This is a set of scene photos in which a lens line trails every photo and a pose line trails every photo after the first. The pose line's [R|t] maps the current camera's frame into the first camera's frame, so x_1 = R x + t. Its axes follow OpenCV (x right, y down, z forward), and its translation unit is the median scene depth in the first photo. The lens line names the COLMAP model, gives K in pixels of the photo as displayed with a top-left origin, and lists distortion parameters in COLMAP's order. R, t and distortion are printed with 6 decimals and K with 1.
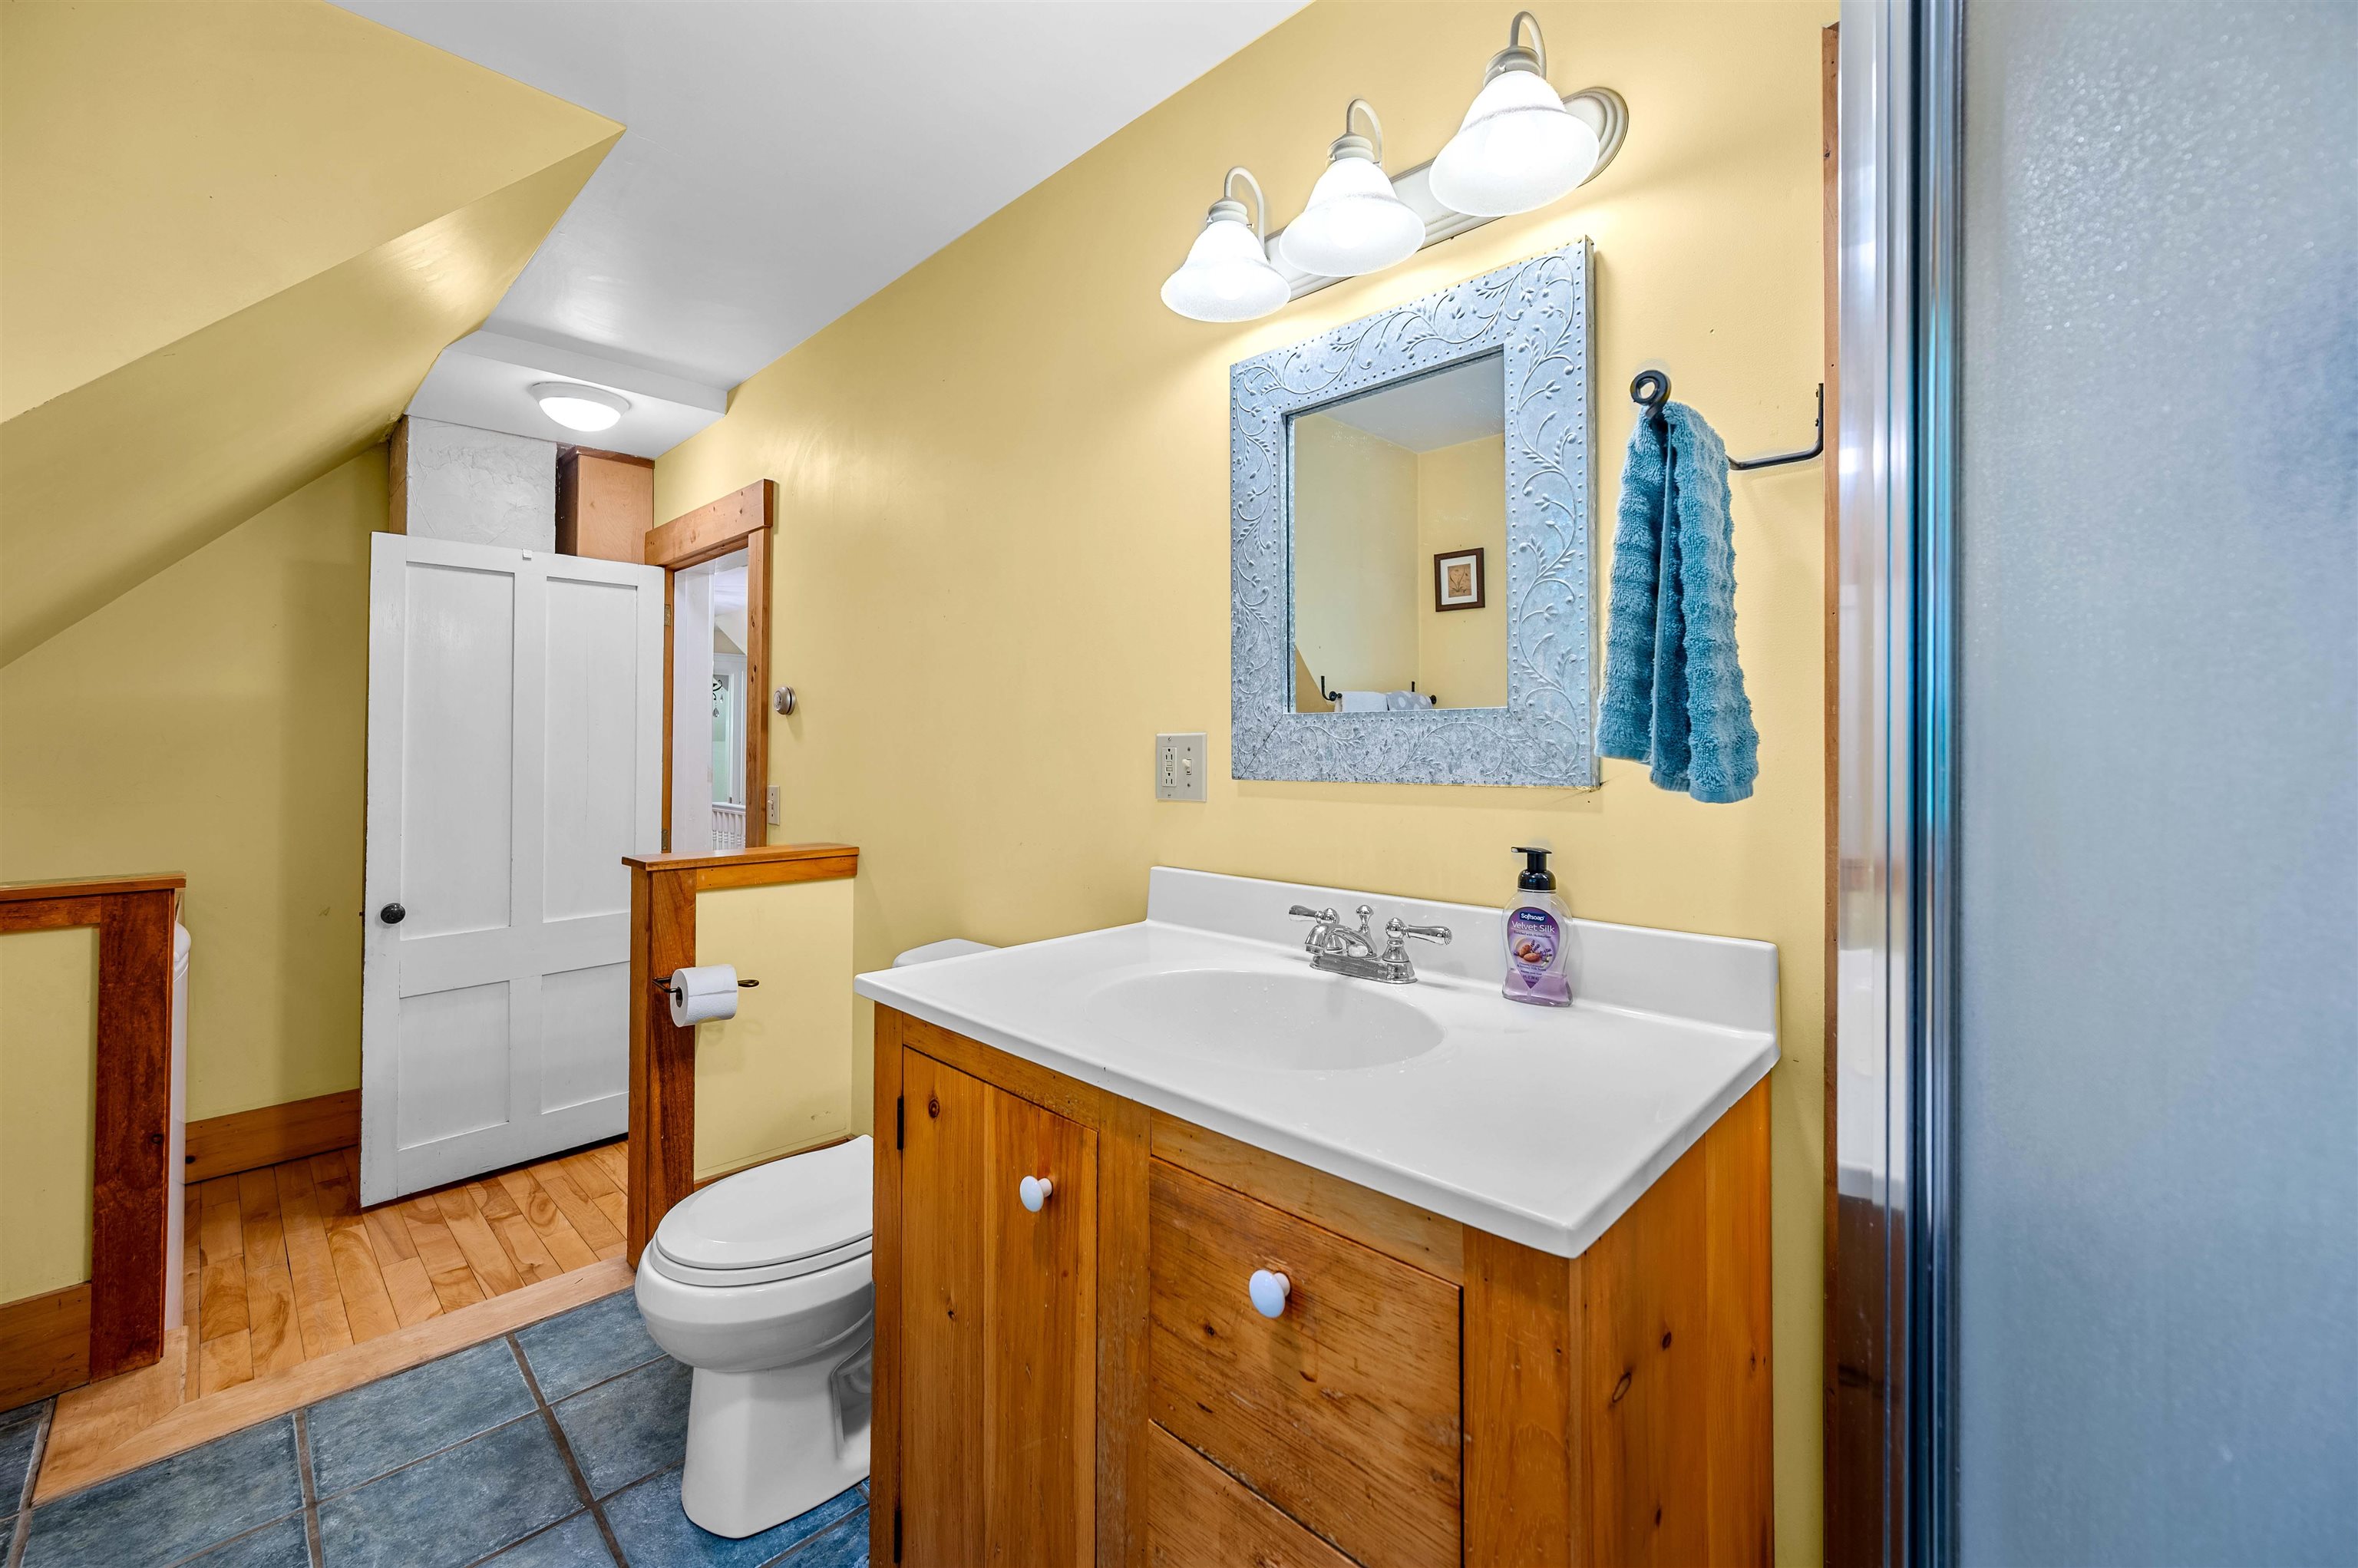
lens RADIAL K [[933.0, 0, 1176.4], [0, 933.0, 763.5], [0, 0, 1]] dist [-0.001659, -0.000377]
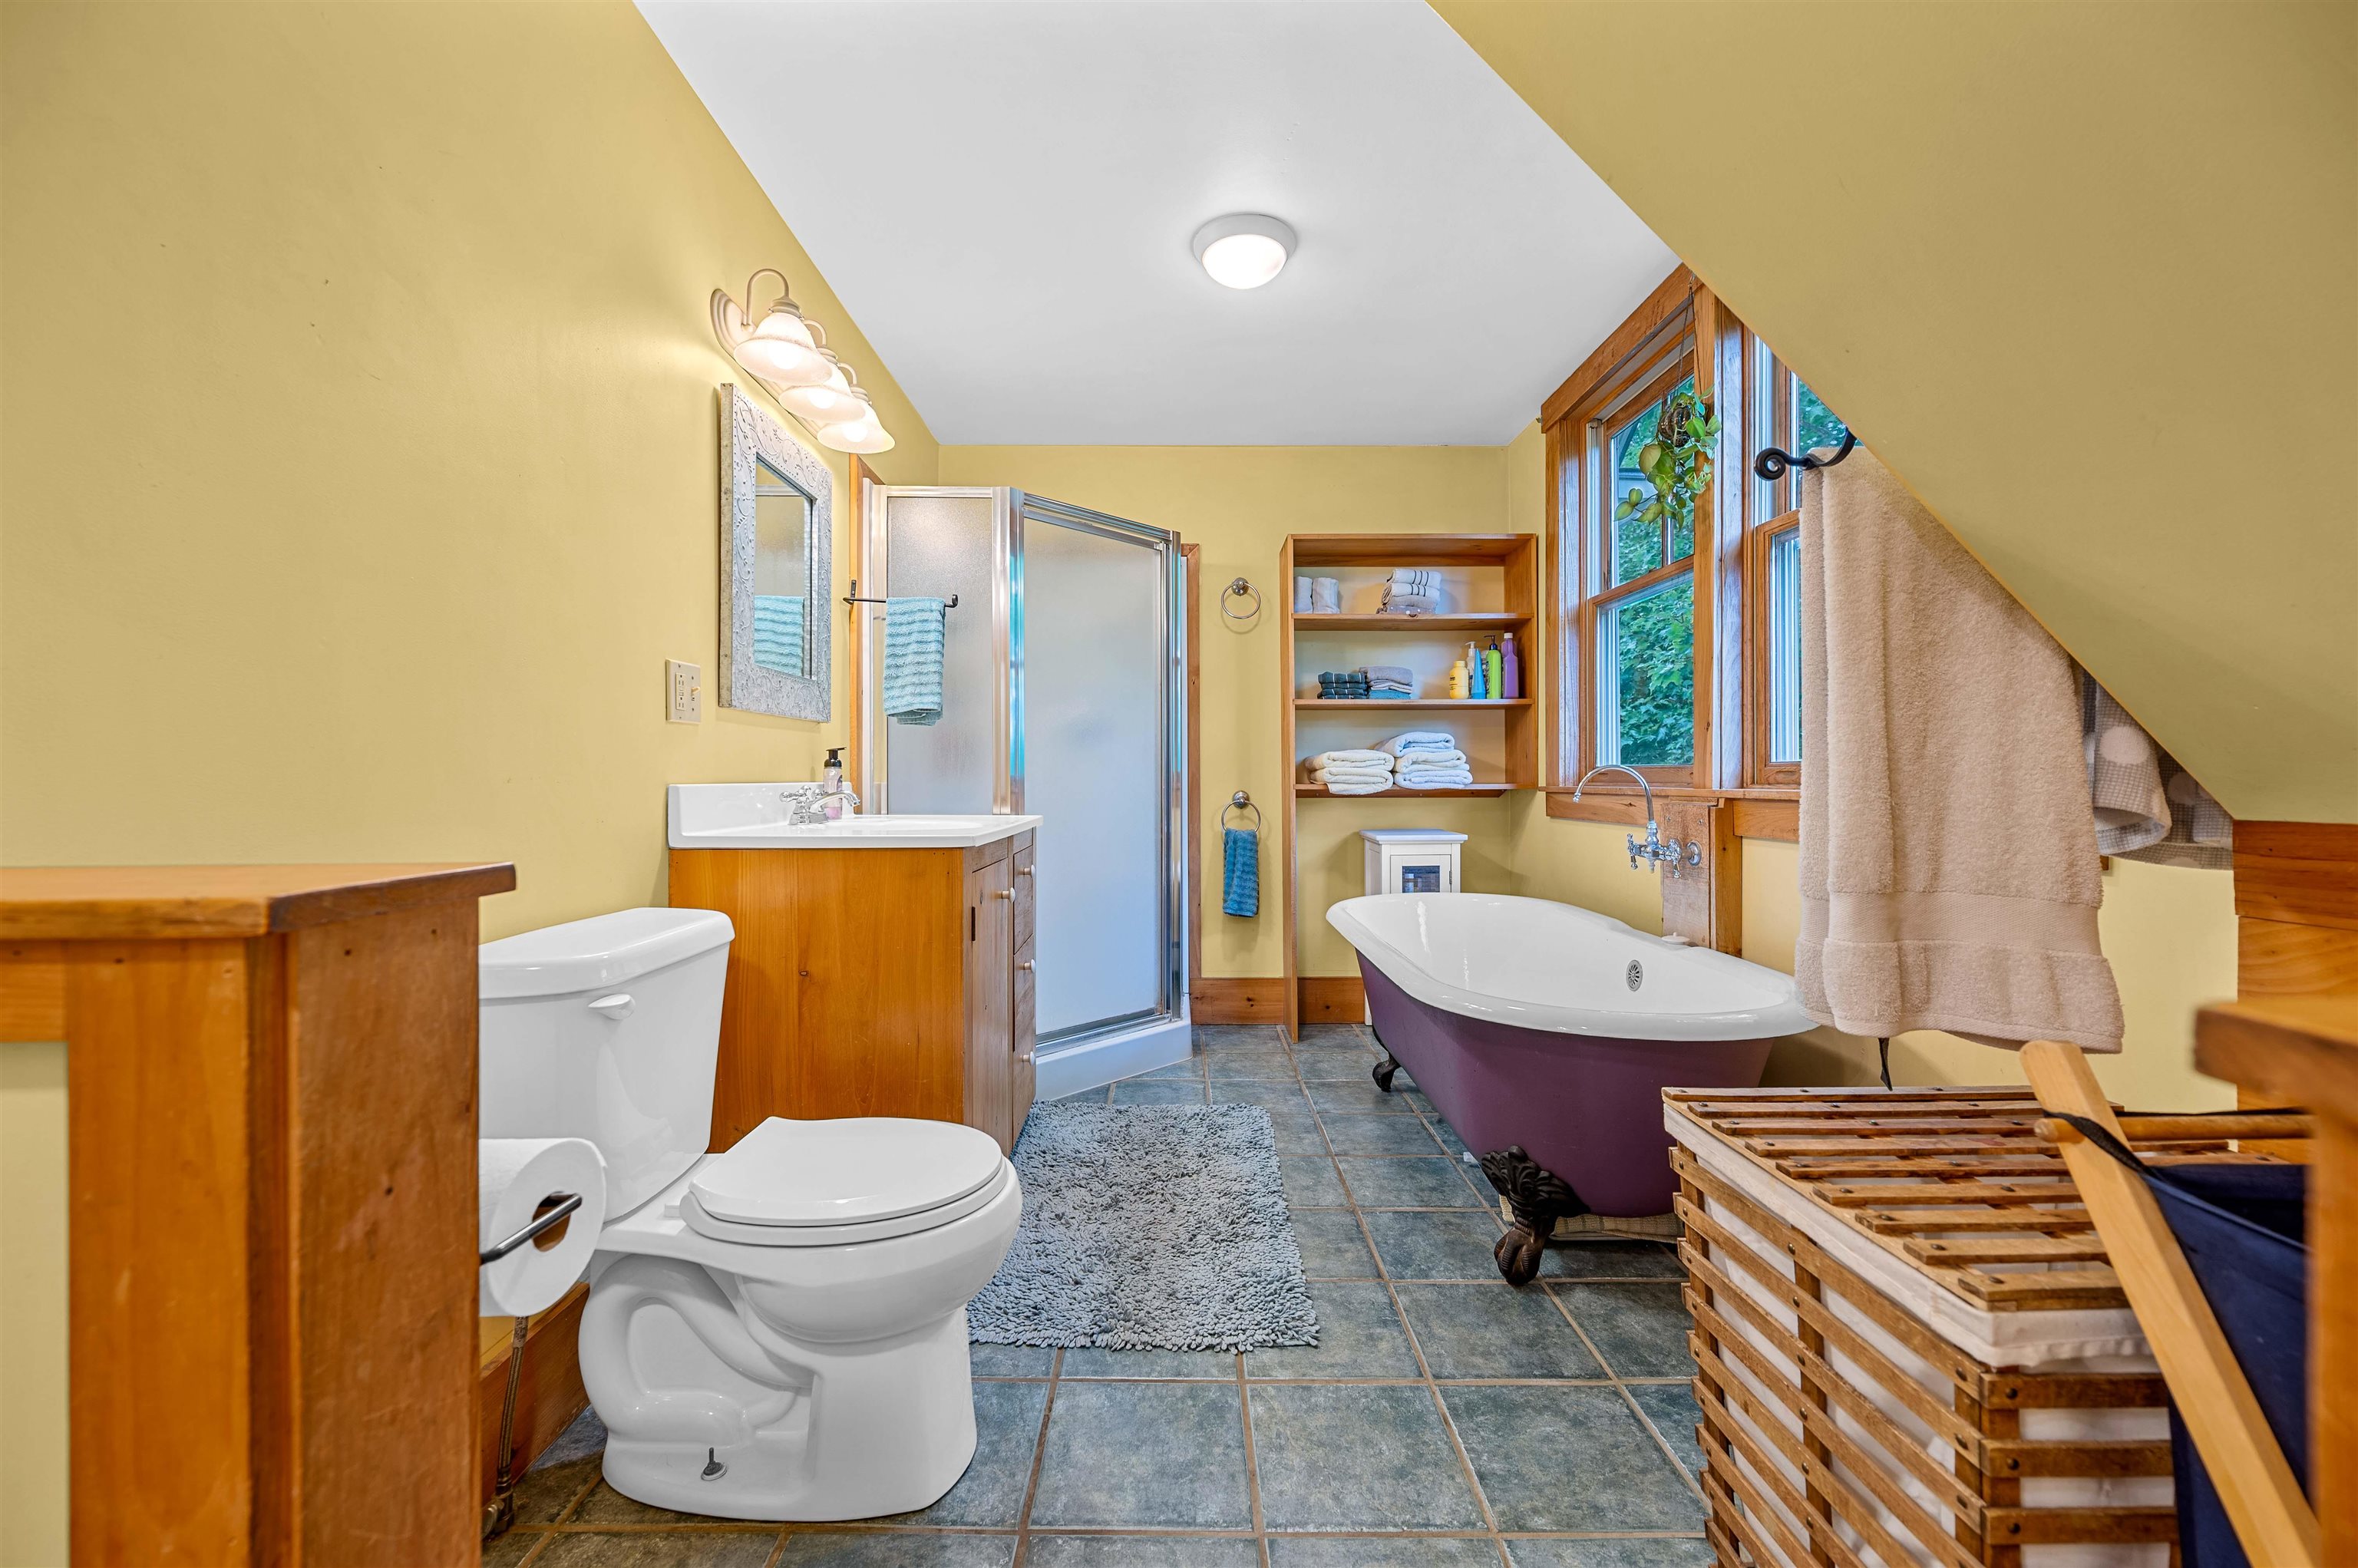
lens RADIAL K [[933.0, 0, 1175.6], [0, 933.0, 775.8], [0, 0, 1]] dist [-0.001659, -0.000377]
pose [[-0.691666, 0.001064, 0.722216, -1.175614], [0.002865, 0.999995, 0.001270, 0.104742], [-0.722211, 0.002947, -0.691666, 1.313502]]
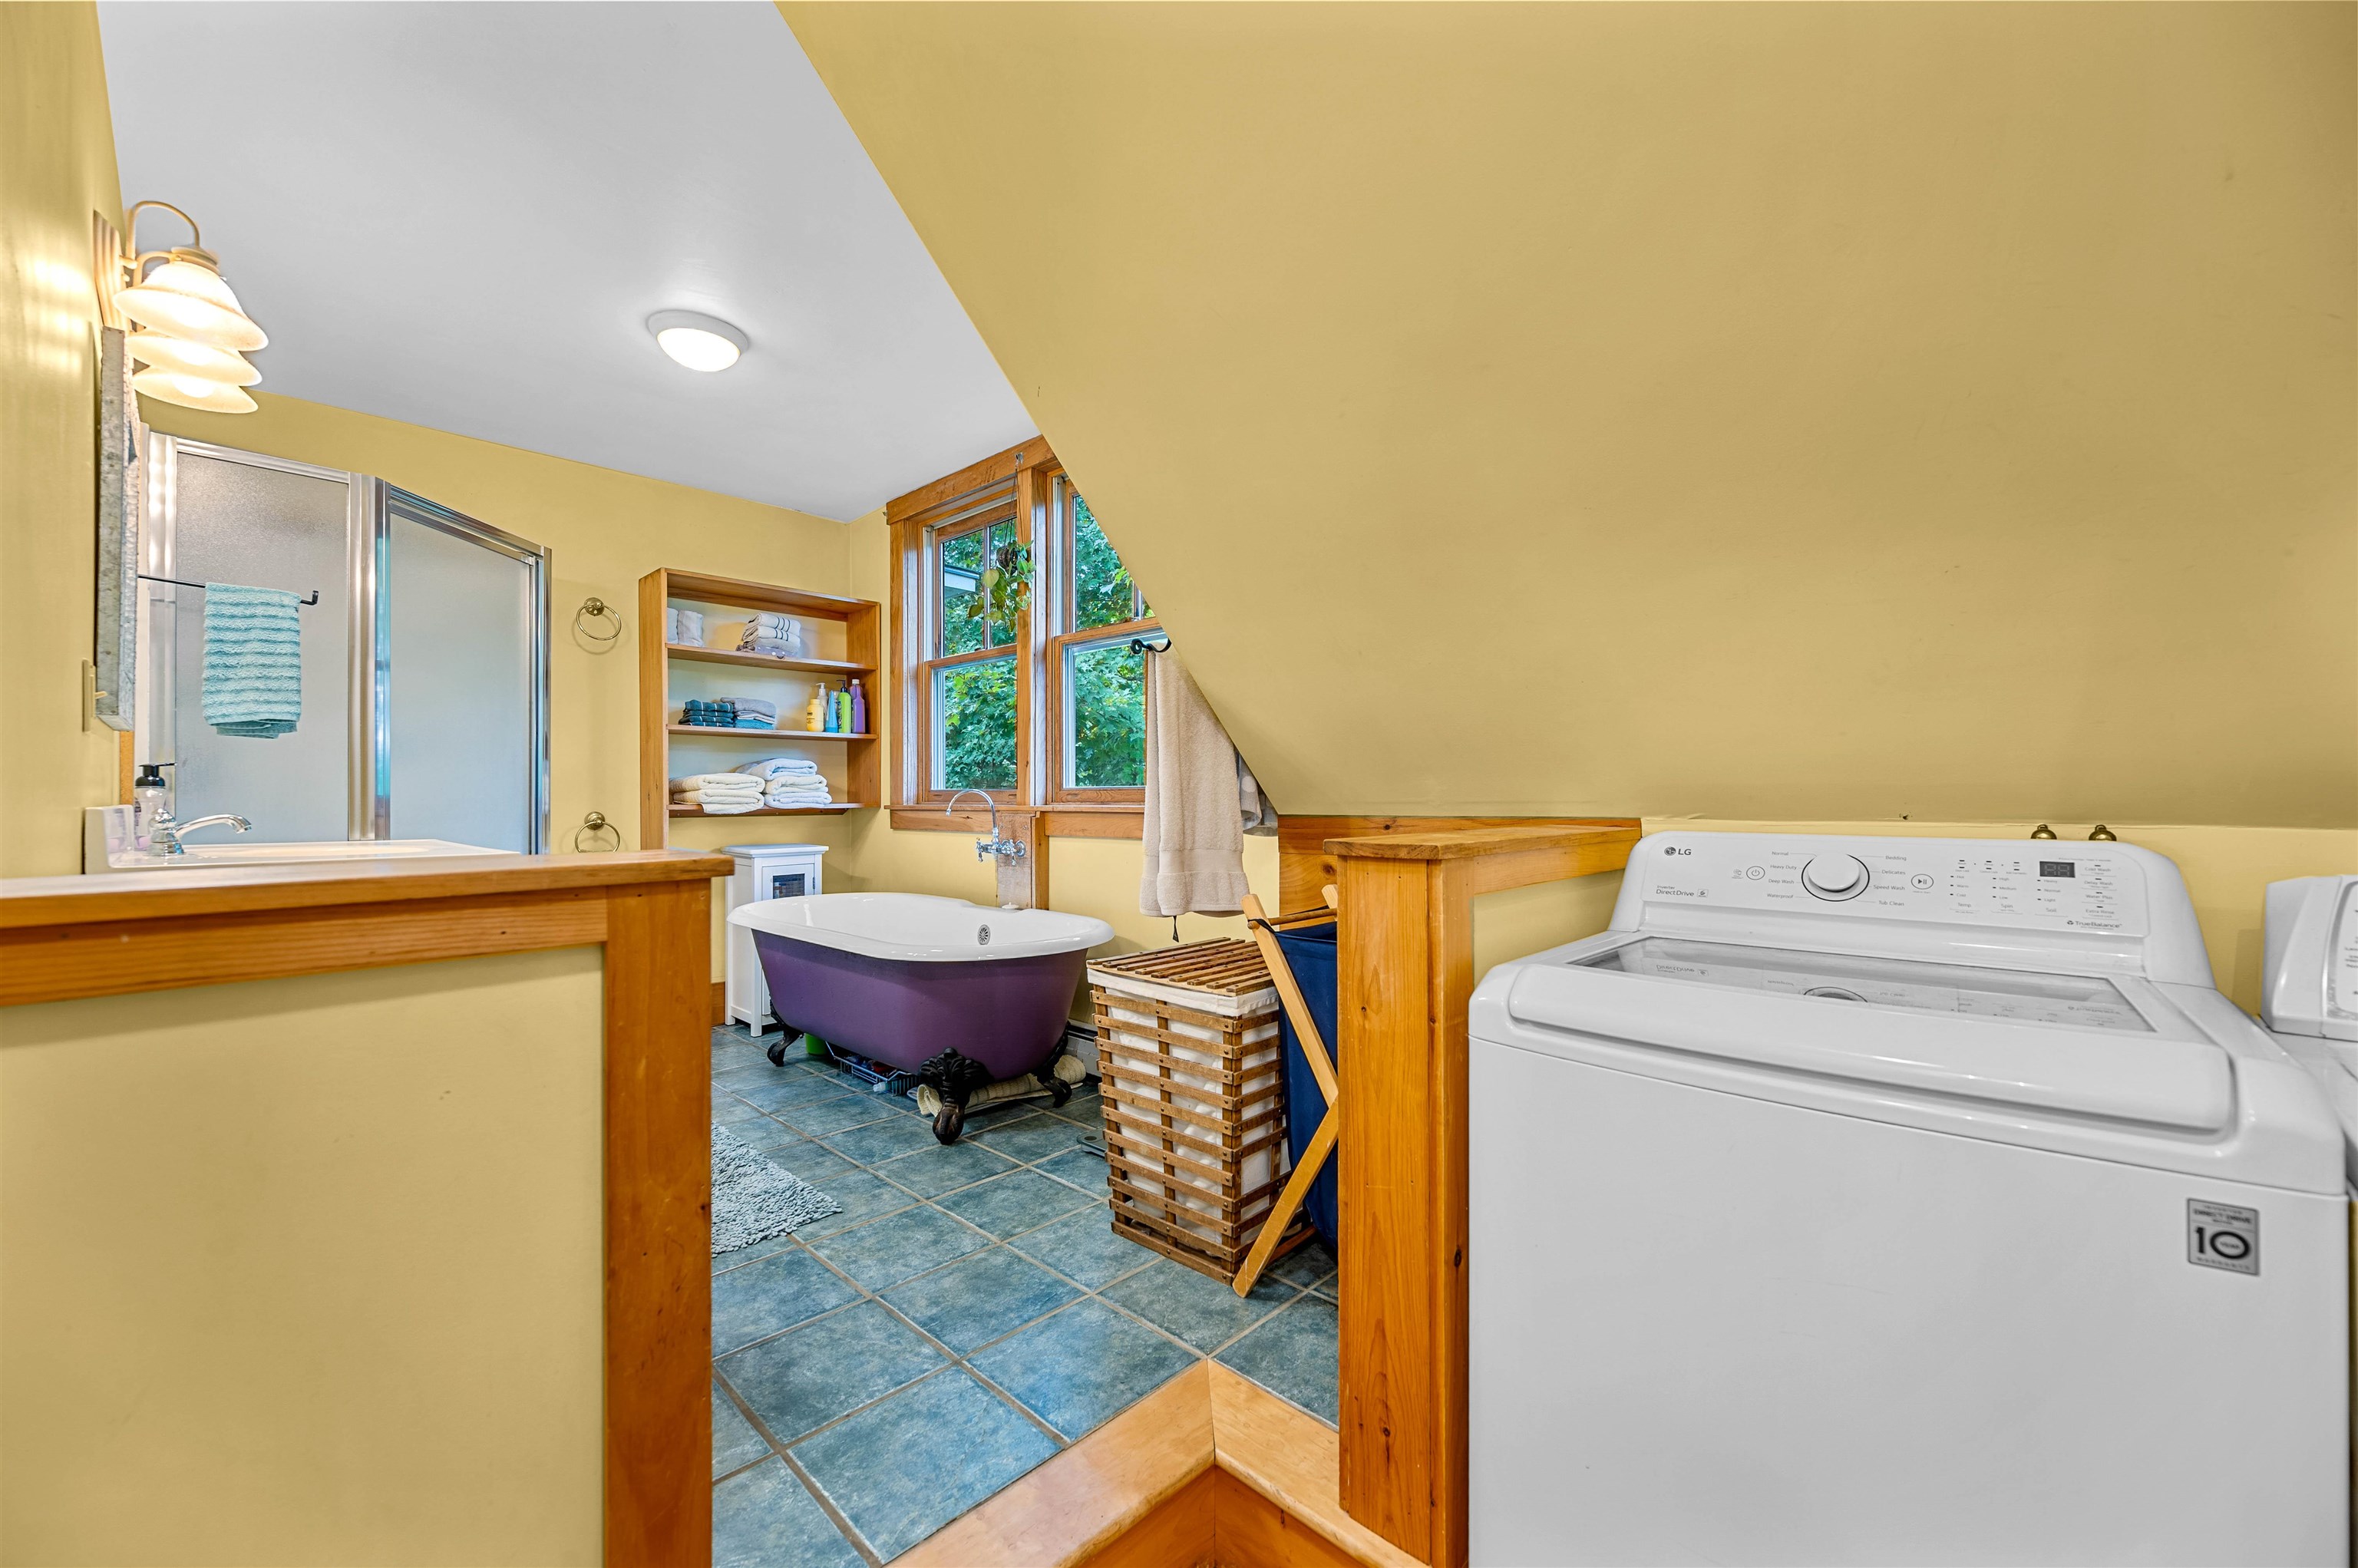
lens RADIAL K [[933.0, 0, 1180.0], [0, 933.0, 788.9], [0, 0, 1]] dist [-0.001659, -0.000377]
pose [[-0.999998, 0.001388, -0.001295, -1.059375], [0.001395, 0.999985, -0.005363, 0.102663], [0.001288, -0.005364, -0.999985, 1.880222]]
